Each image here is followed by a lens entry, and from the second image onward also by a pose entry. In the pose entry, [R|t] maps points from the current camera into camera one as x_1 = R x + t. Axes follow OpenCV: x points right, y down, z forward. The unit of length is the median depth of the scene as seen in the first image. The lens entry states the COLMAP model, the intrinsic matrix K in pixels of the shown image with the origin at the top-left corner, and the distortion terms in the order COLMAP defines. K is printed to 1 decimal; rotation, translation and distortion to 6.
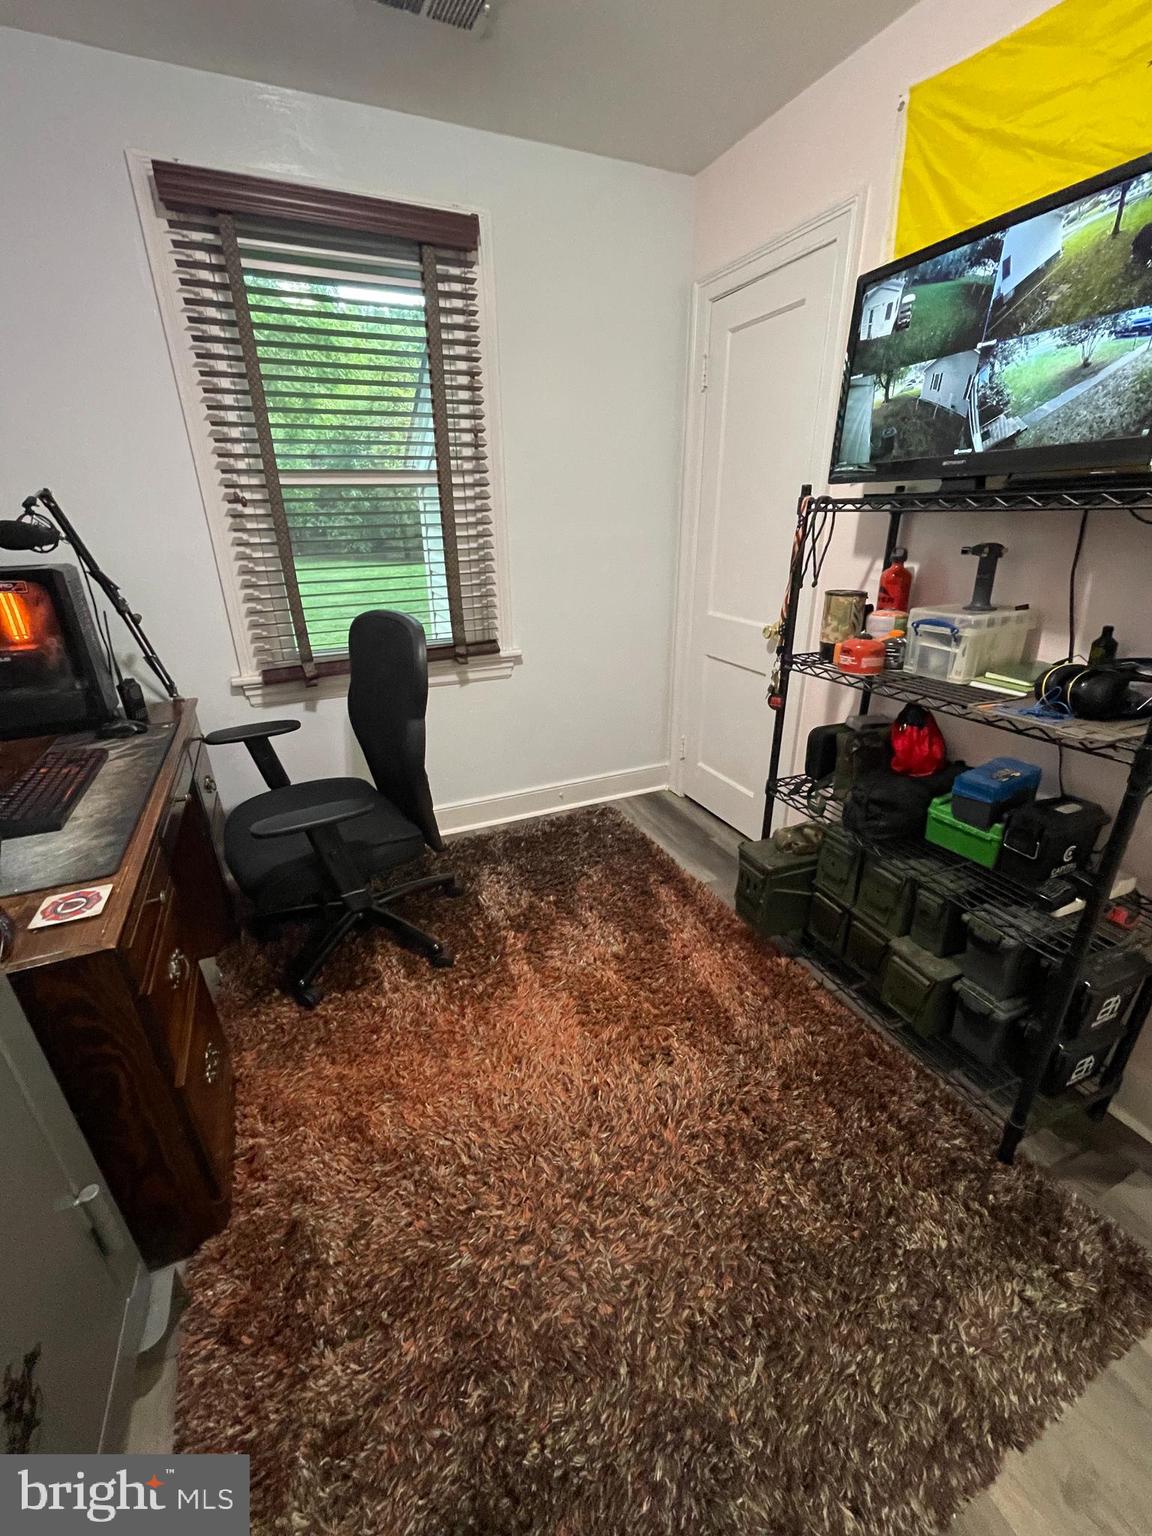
lens RADIAL K [[622.6, 0, 579.2], [0, 622.6, 768.8], [0, 0, 1]] dist [-0.001347, 0.000717]
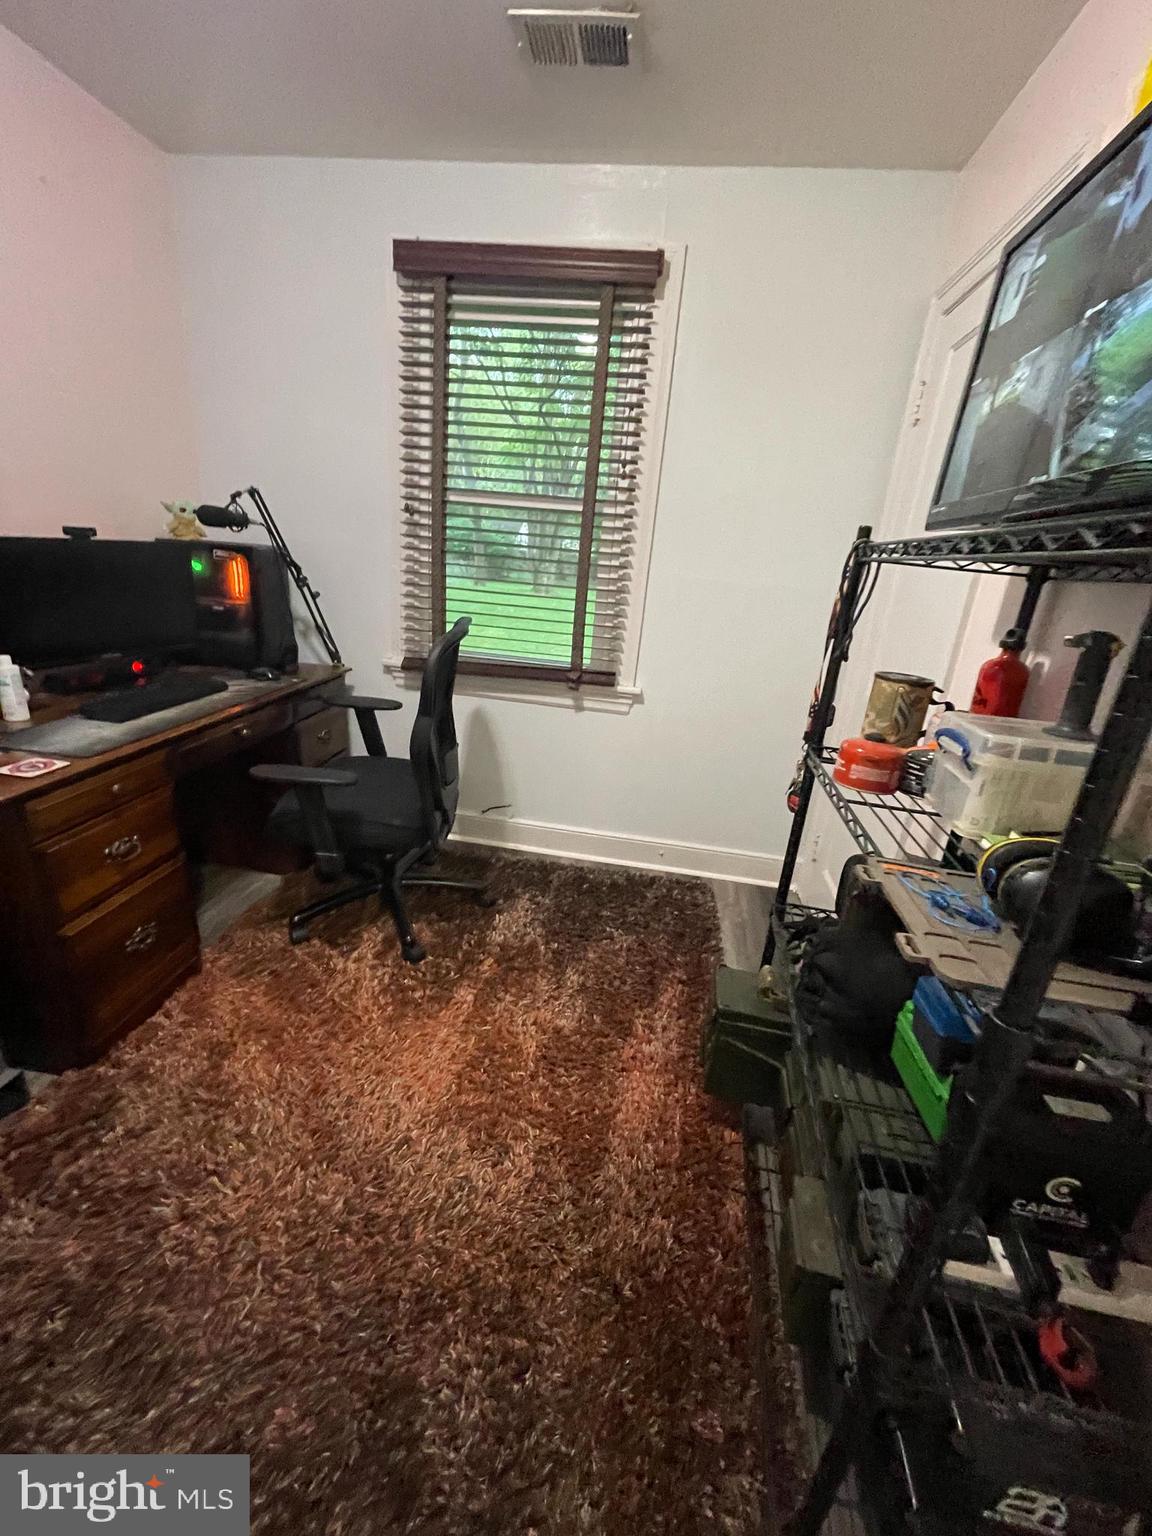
lens RADIAL K [[622.3, 0, 579.1], [0, 622.3, 768.6], [0, 0, 1]] dist [-0.002475, -0.000223]
pose [[0.837535, 0.259653, -0.480745, 0.442486], [-0.295316, 0.955398, 0.001528, -0.068938], [0.459700, 0.140692, 0.876859, 0.202621]]
